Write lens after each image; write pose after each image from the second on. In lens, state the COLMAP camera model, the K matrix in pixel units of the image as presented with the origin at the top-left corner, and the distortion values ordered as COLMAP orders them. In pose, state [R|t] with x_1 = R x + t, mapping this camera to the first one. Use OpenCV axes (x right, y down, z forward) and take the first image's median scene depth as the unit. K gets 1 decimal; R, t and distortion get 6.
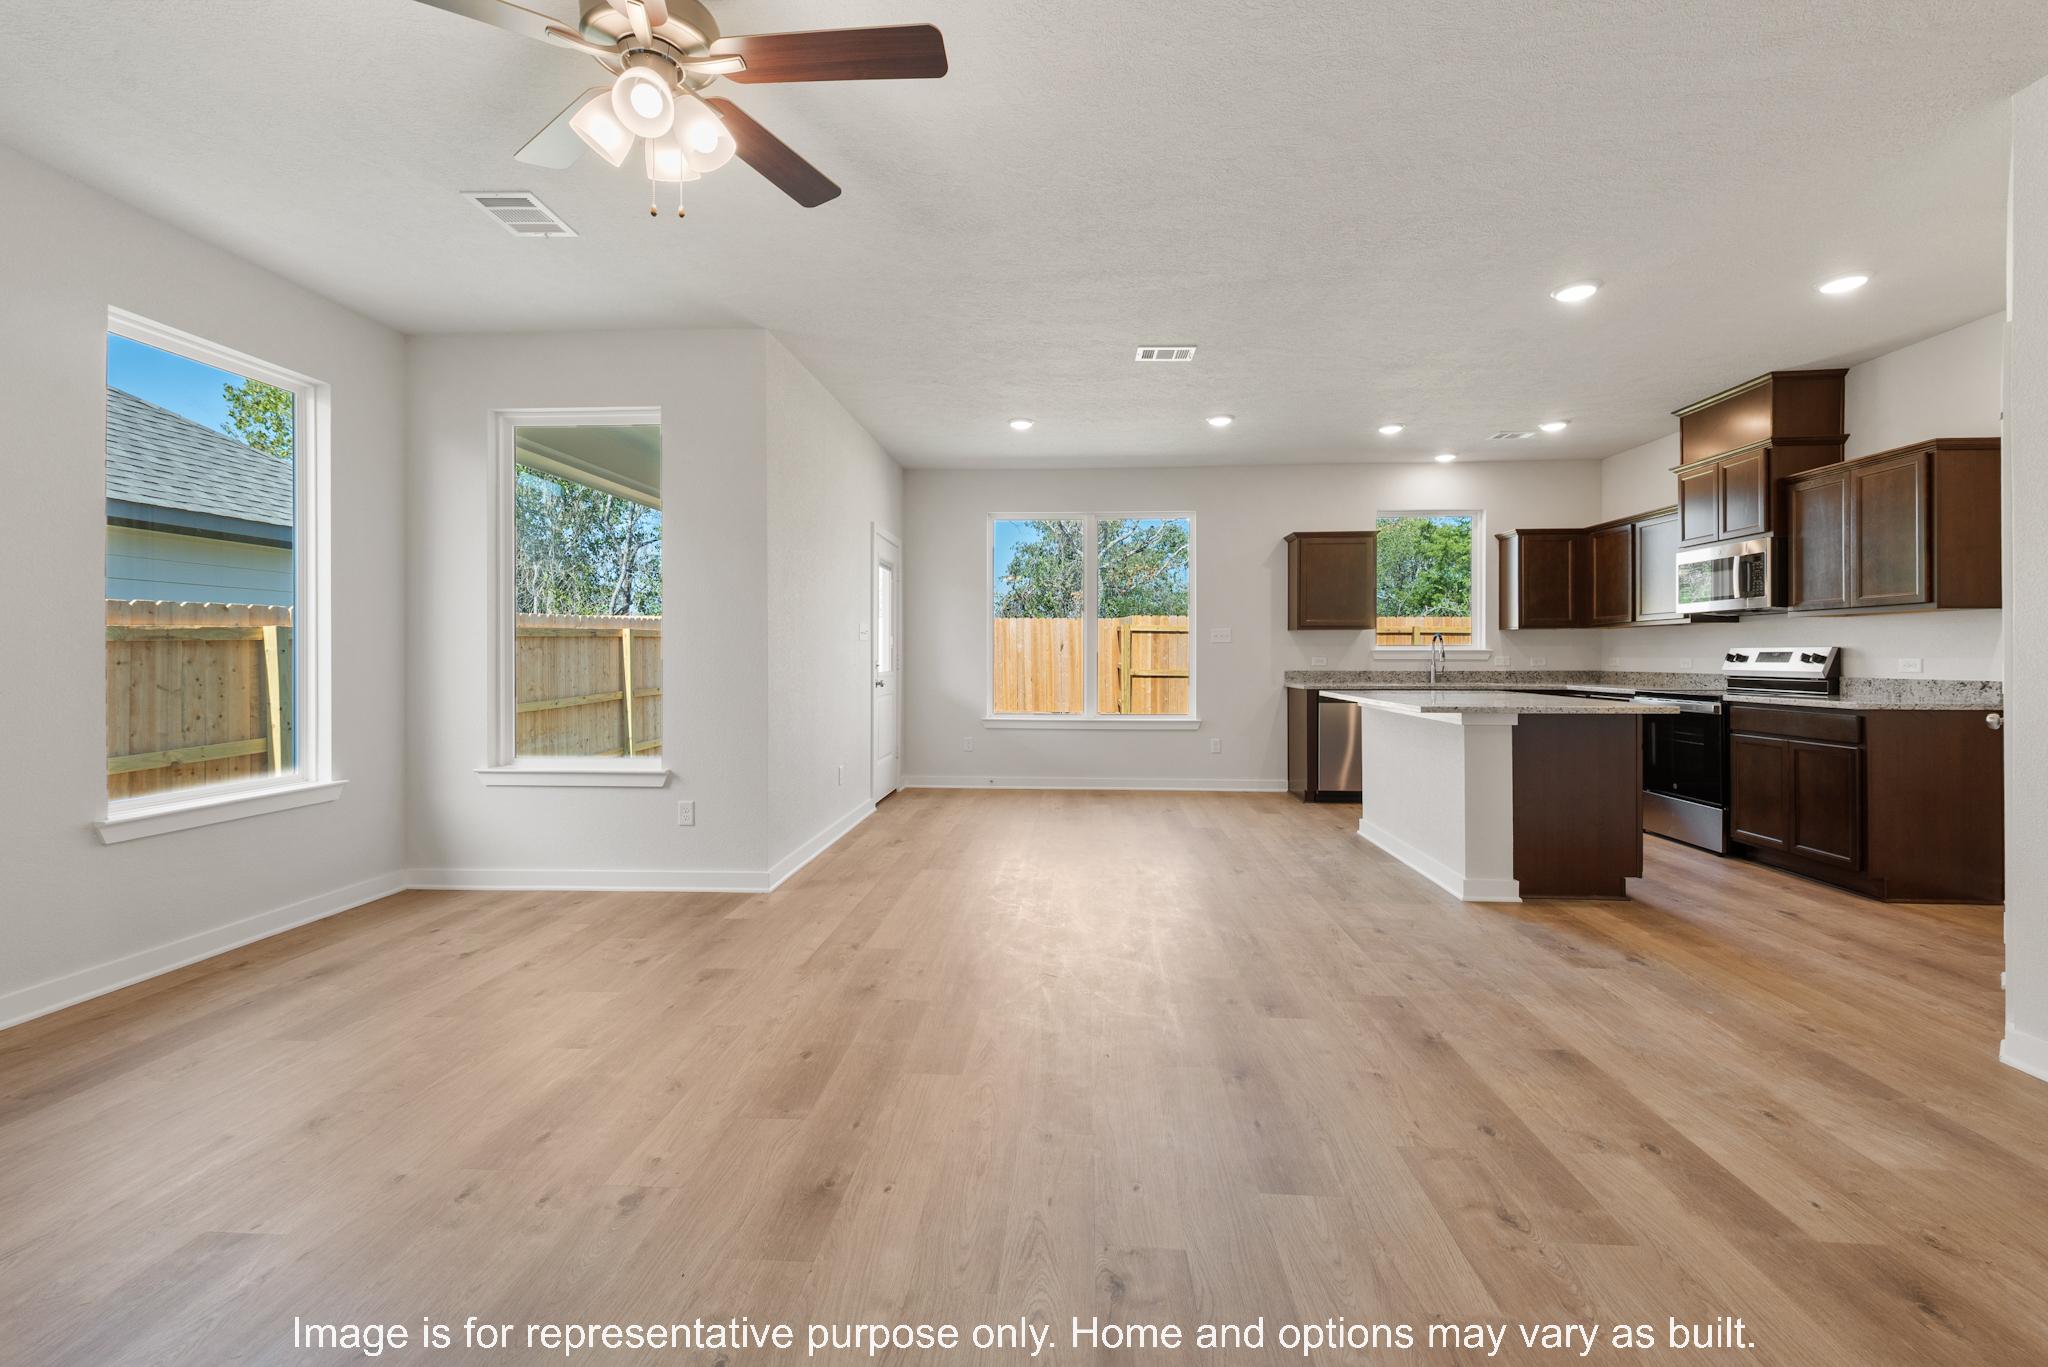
lens RADIAL K [[852.1, 0, 1030.9], [0, 852.1, 648.1], [0, 0, 1]] dist [0.014616, -0.003757]
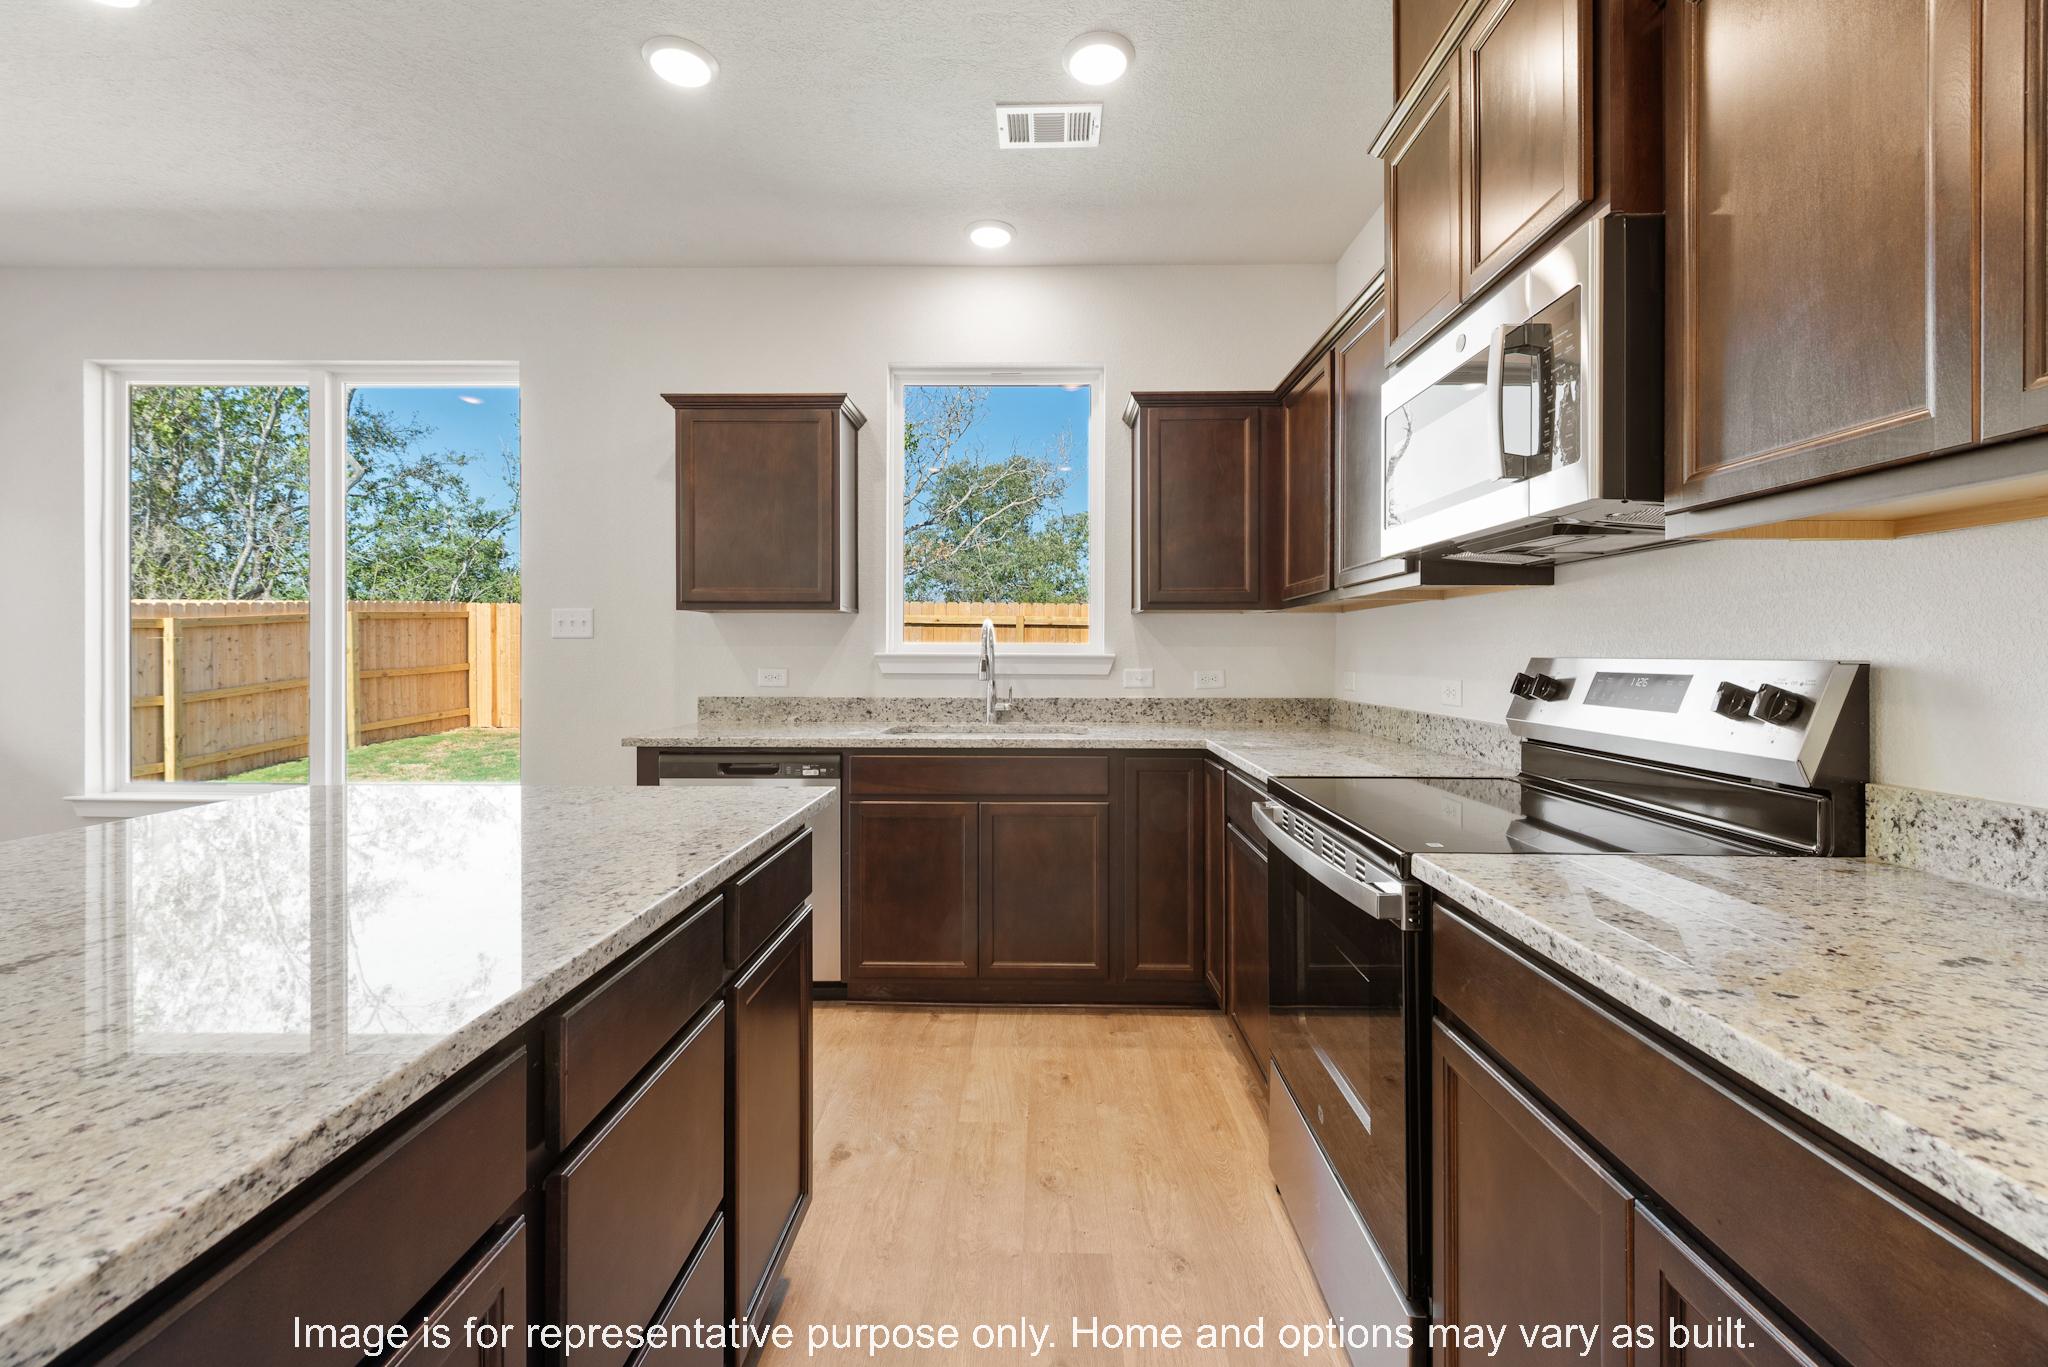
lens RADIAL K [[852.1, 0, 1030.9], [0, 852.1, 648.1], [0, 0, 1]] dist [0.014616, -0.003757]
pose [[0.998875, 0.003236, 0.047300, 0.774729], [-0.003421, 0.999987, 0.003839, -0.005624], [-0.047287, -0.003997, 0.998873, 0.860239]]
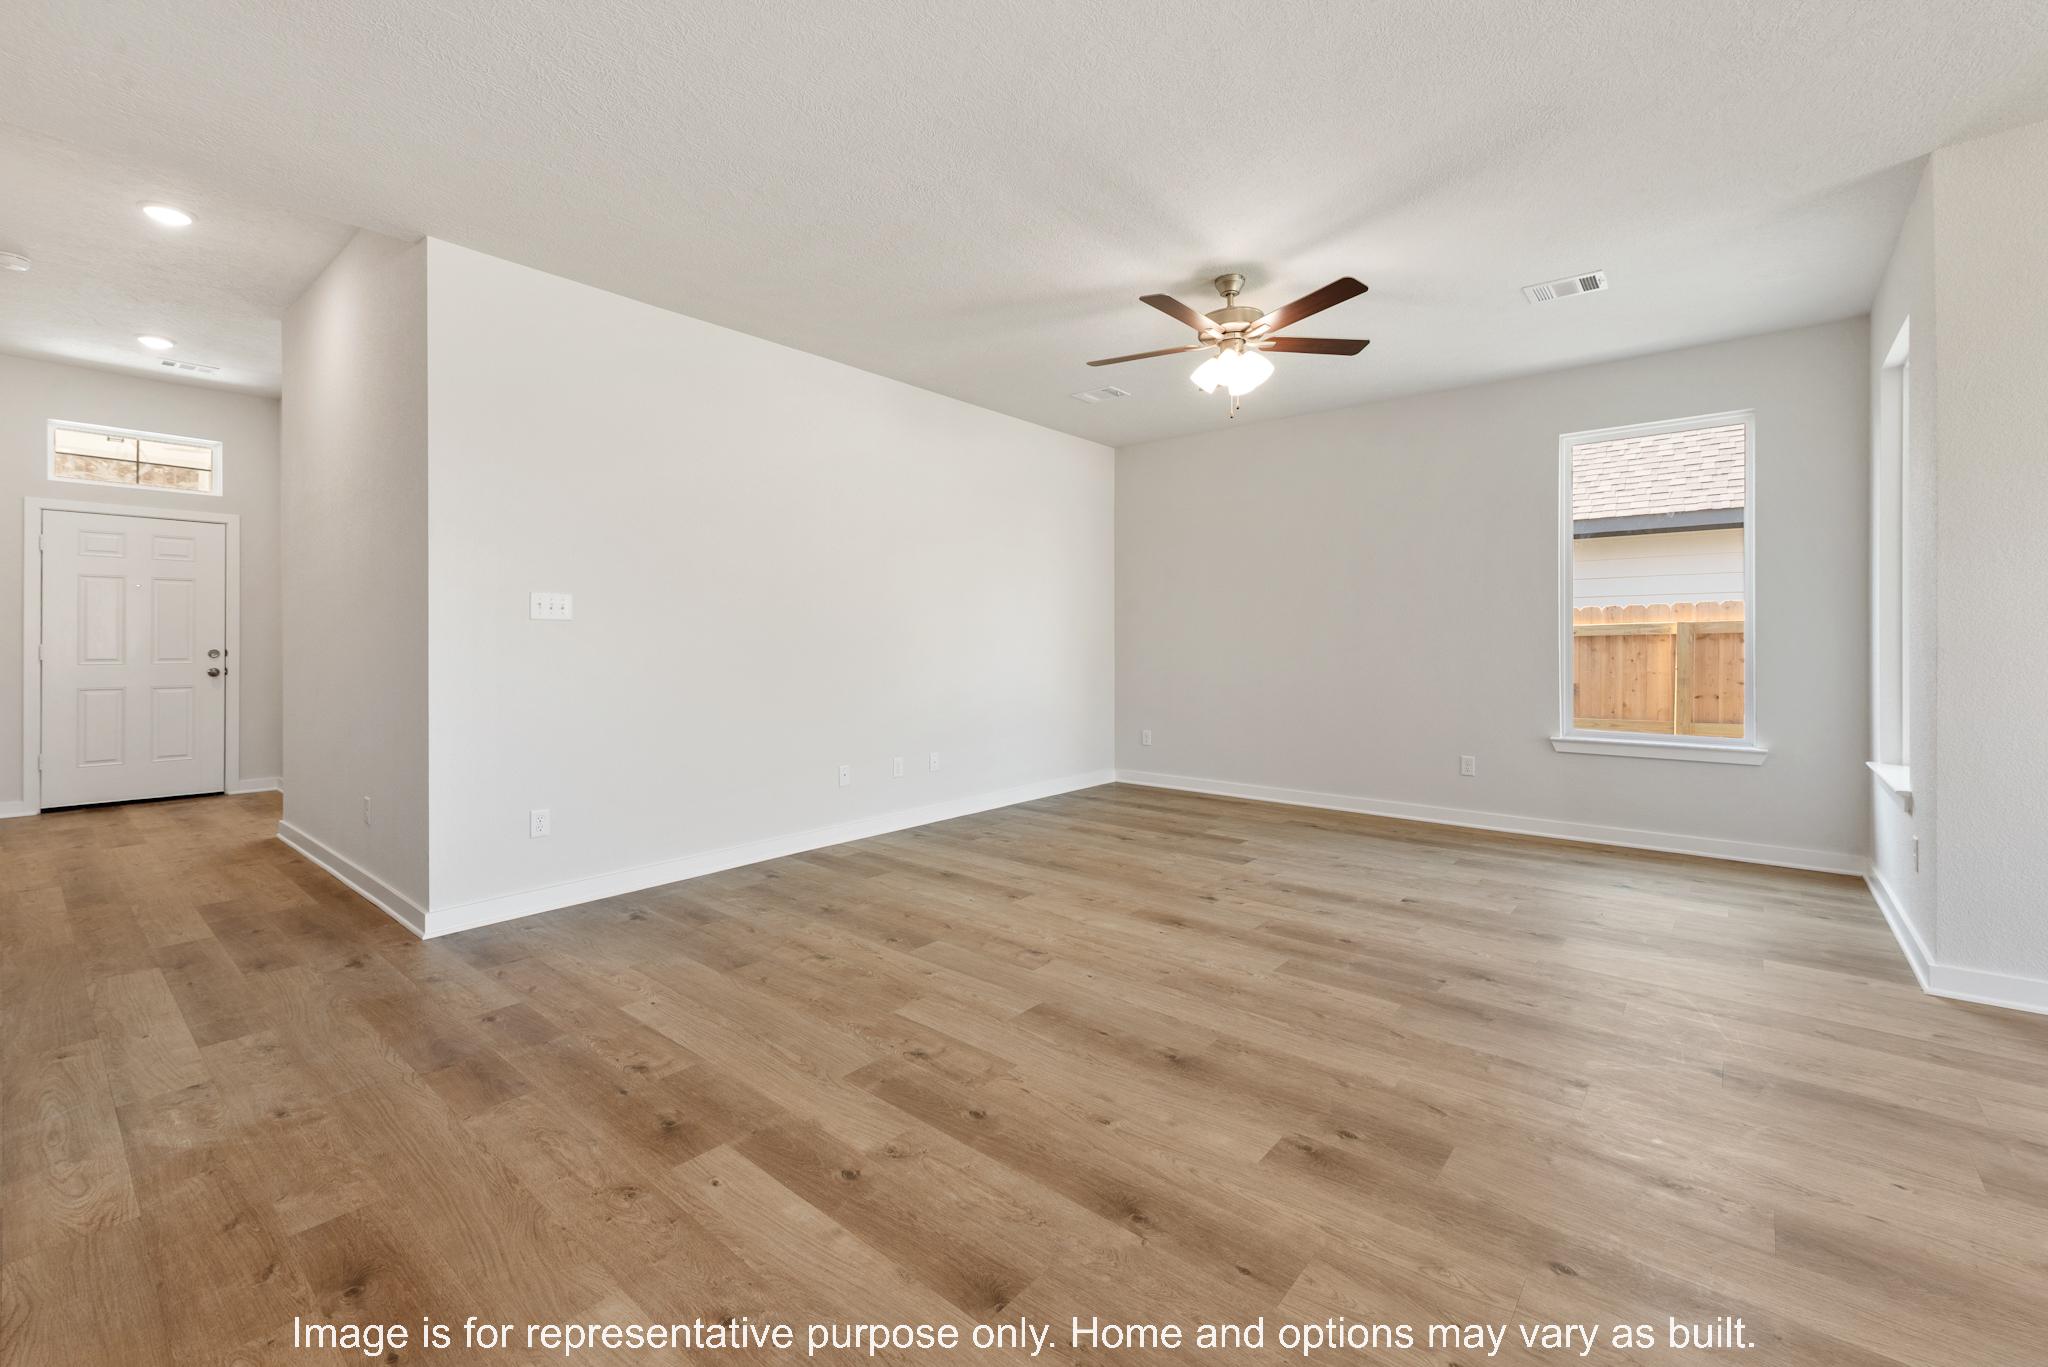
lens RADIAL K [[852.1, 0, 1030.9], [0, 852.1, 648.1], [0, 0, 1]] dist [0.014616, -0.003757]
pose [[-0.594820, 0.005701, -0.803838, 0.631142], [0.008135, 0.999966, 0.001073, 0.006877], [0.803817, -0.005901, -0.594847, 0.802458]]
